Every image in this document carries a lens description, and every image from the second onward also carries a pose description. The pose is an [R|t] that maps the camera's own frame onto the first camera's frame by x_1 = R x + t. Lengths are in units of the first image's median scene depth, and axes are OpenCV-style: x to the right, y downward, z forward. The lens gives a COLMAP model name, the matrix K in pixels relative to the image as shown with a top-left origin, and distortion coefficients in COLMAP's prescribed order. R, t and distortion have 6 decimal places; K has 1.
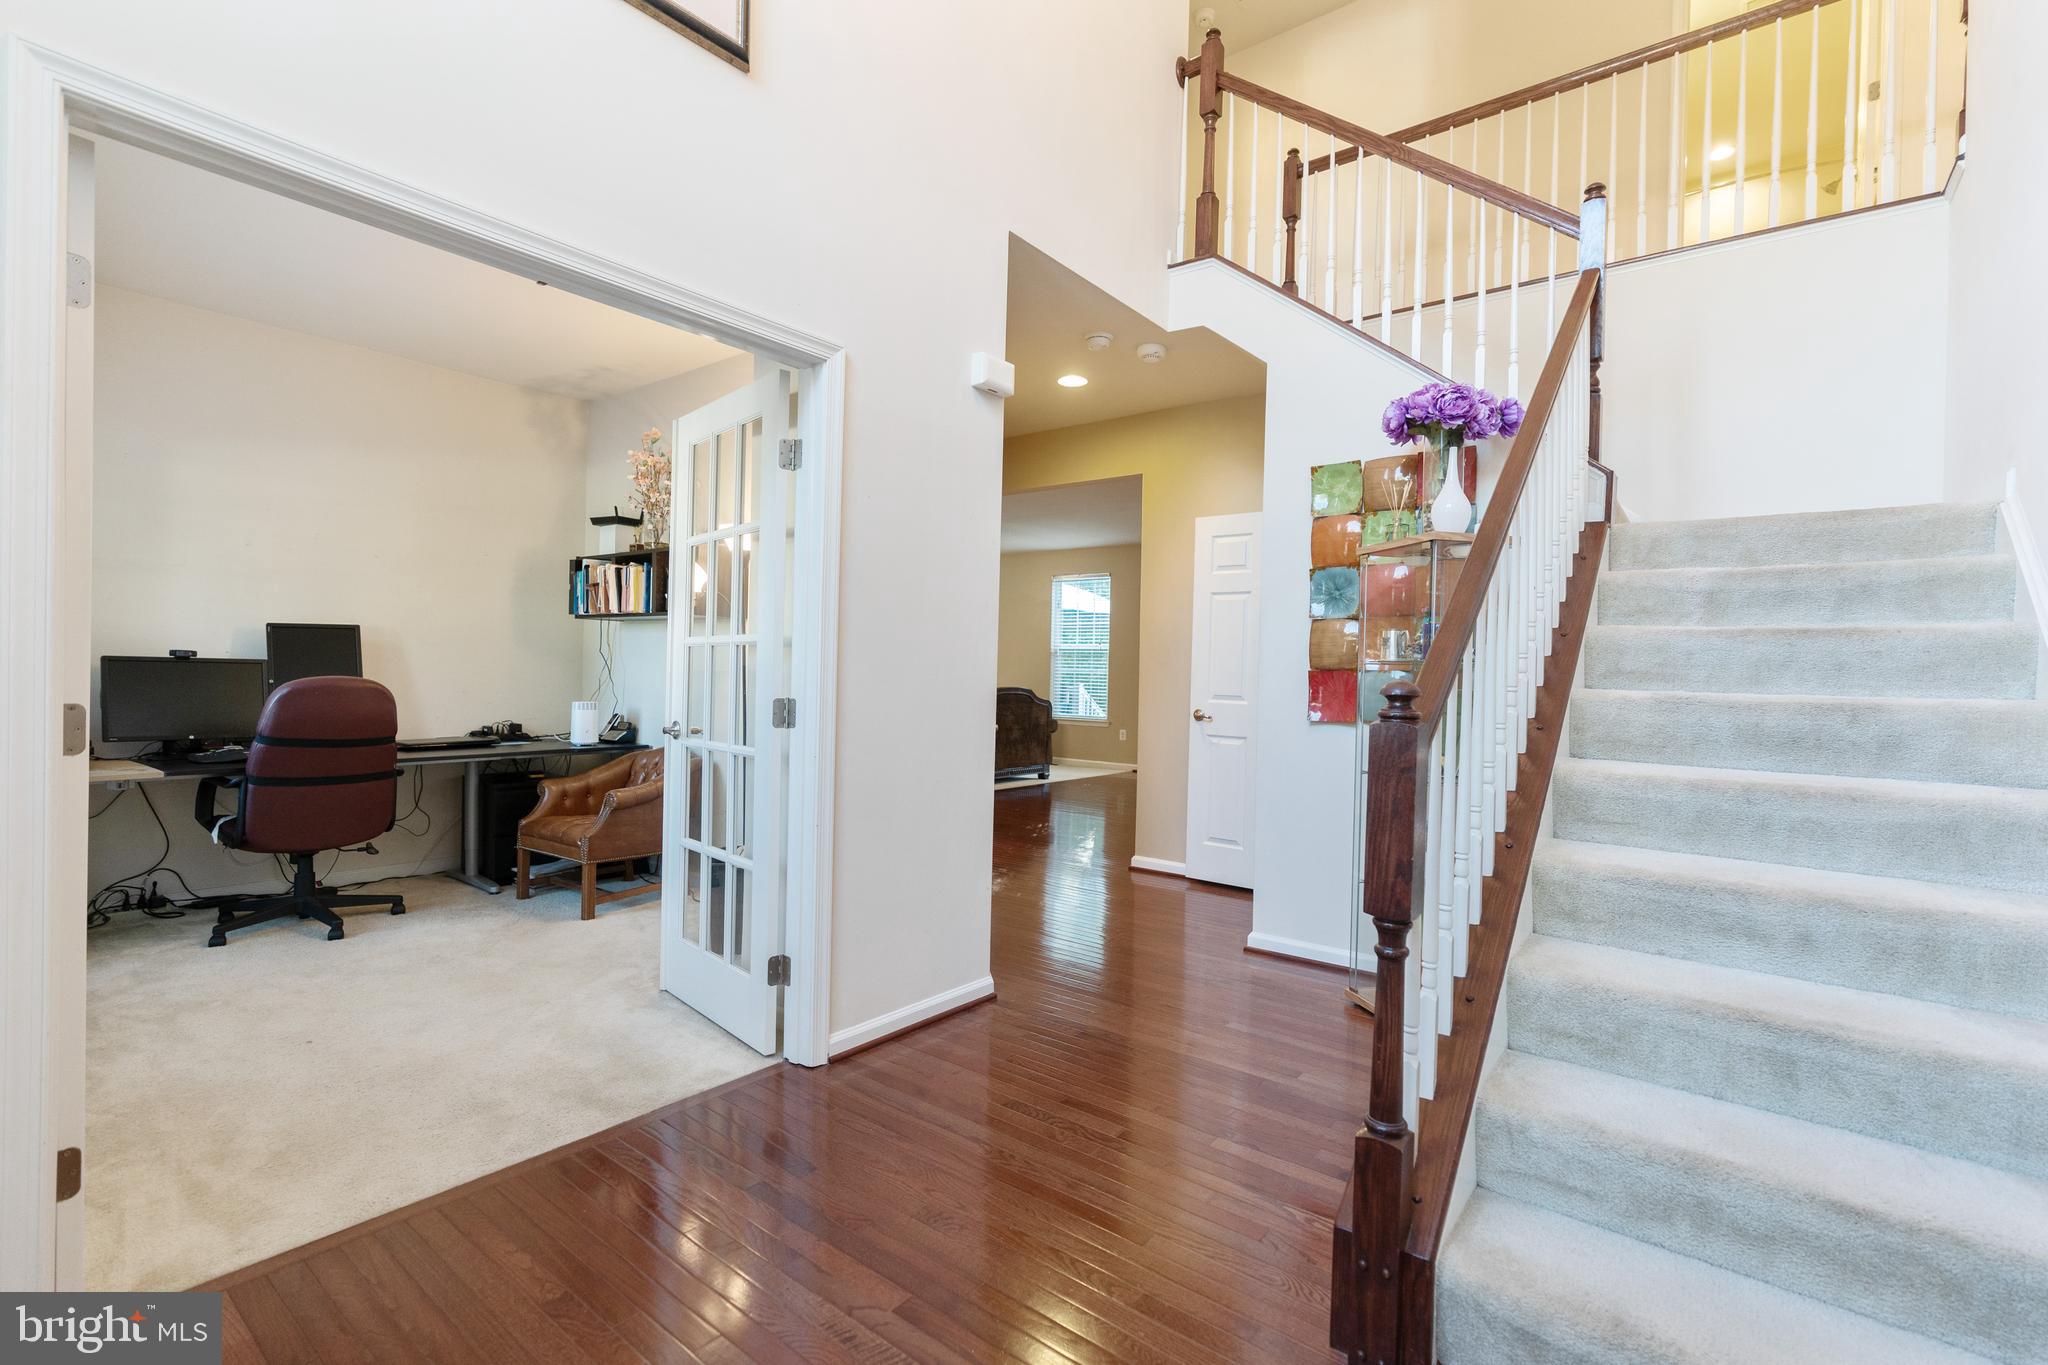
lens RADIAL K [[943.5, 0, 1033.5], [0, 943.5, 682.8], [0, 0, 1]] dist [-0.008114, 0.003754]
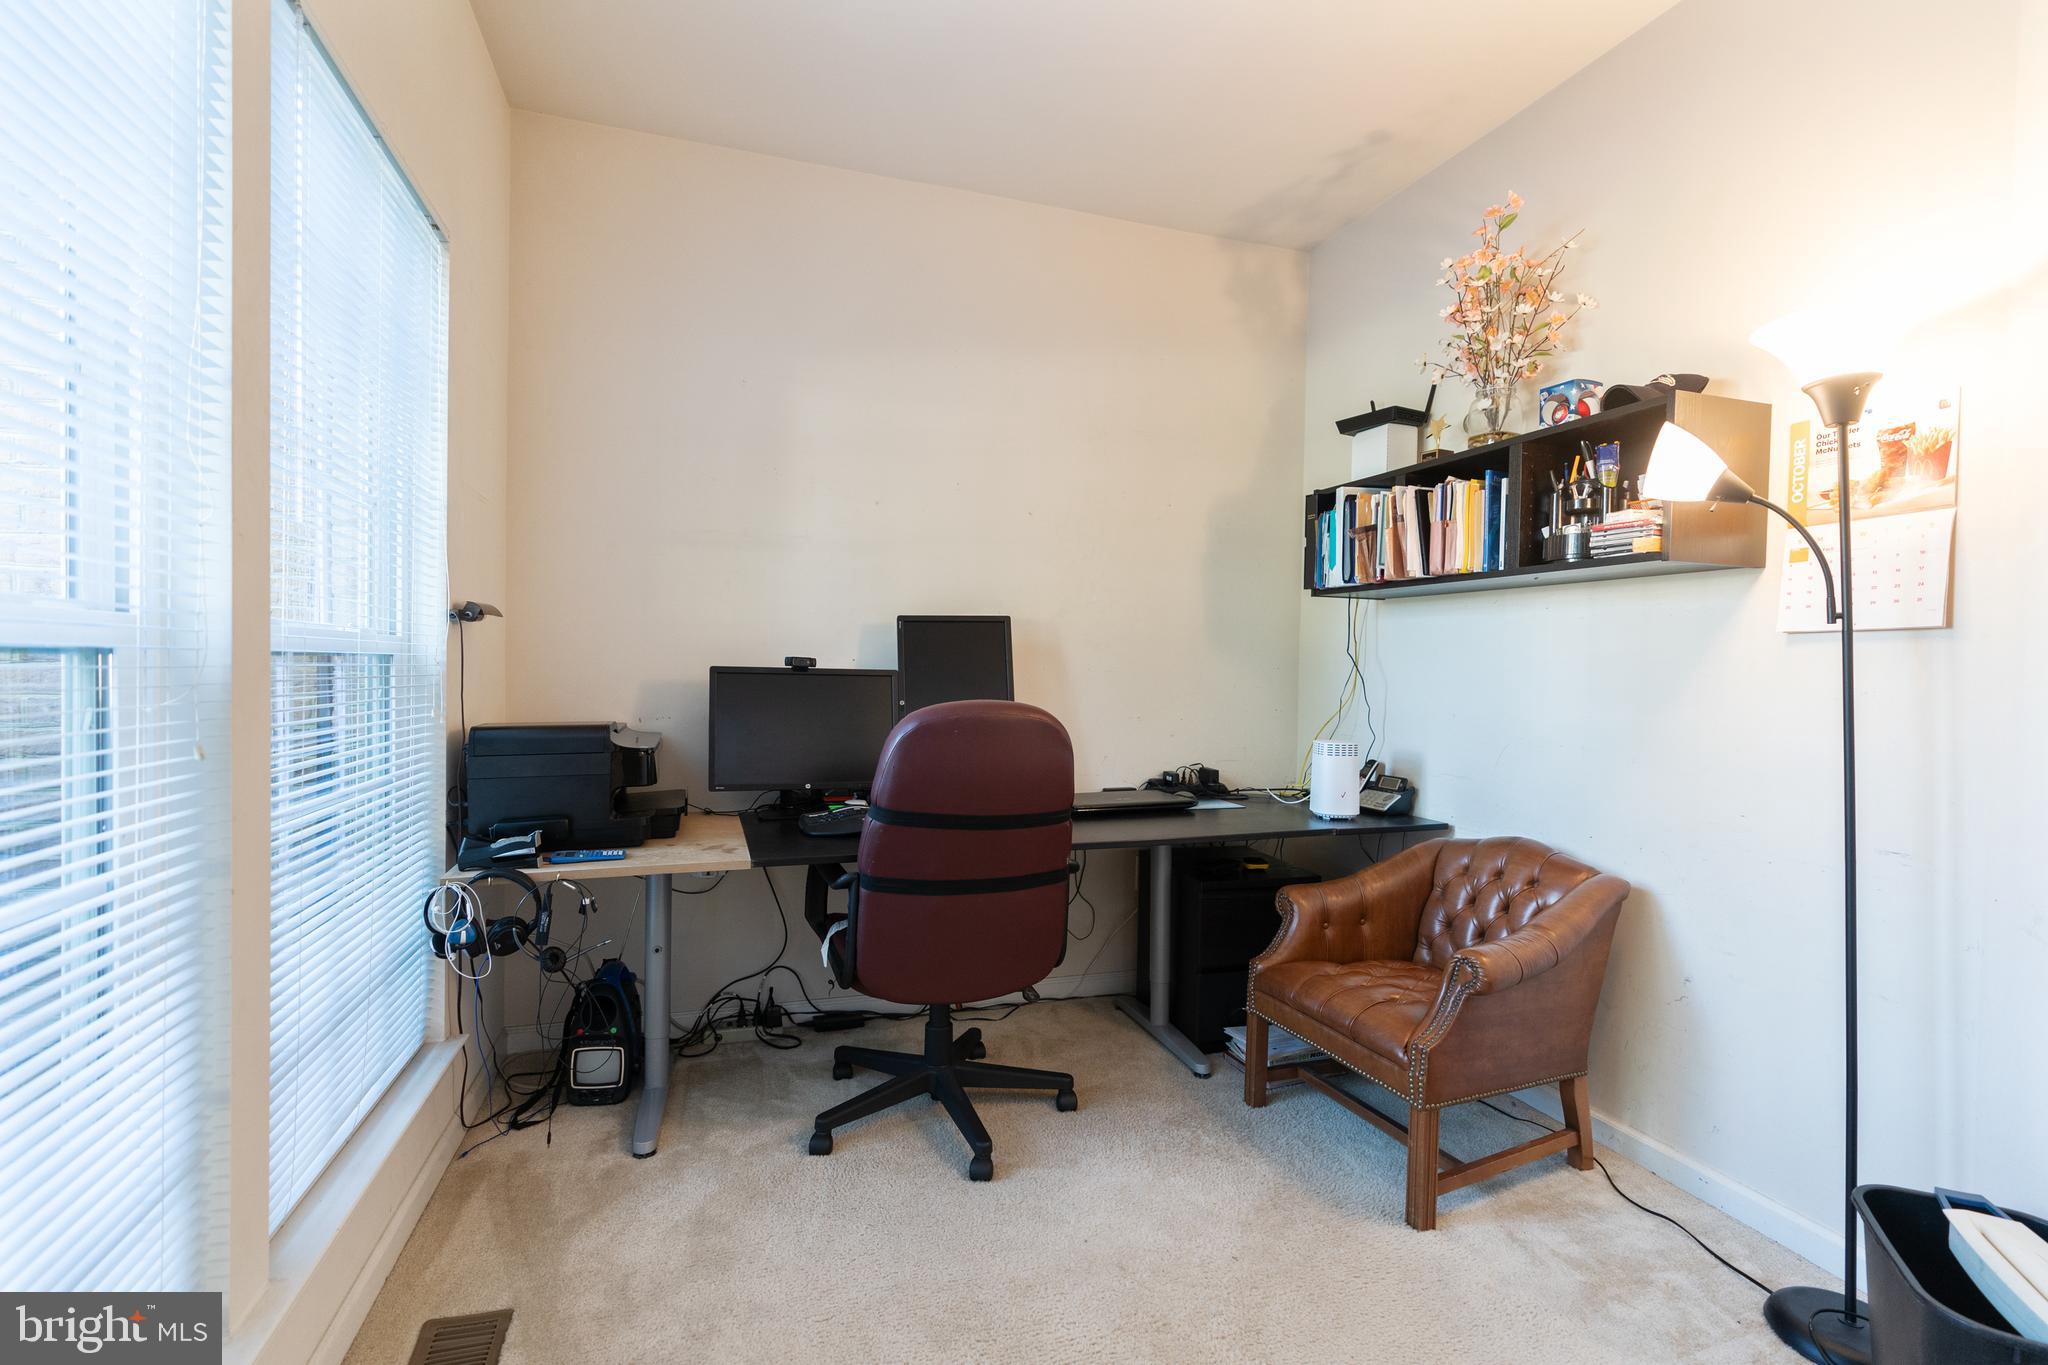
lens RADIAL K [[943.5, 0, 1023.1], [0, 943.5, 683.4], [0, 0, 1]] dist [-0.008114, 0.003754]
pose [[0.834307, 0.001782, -0.551297, -0.344941], [-0.005106, 0.999977, -0.004495, -0.011921], [0.551276, 0.006565, 0.834297, 0.455068]]
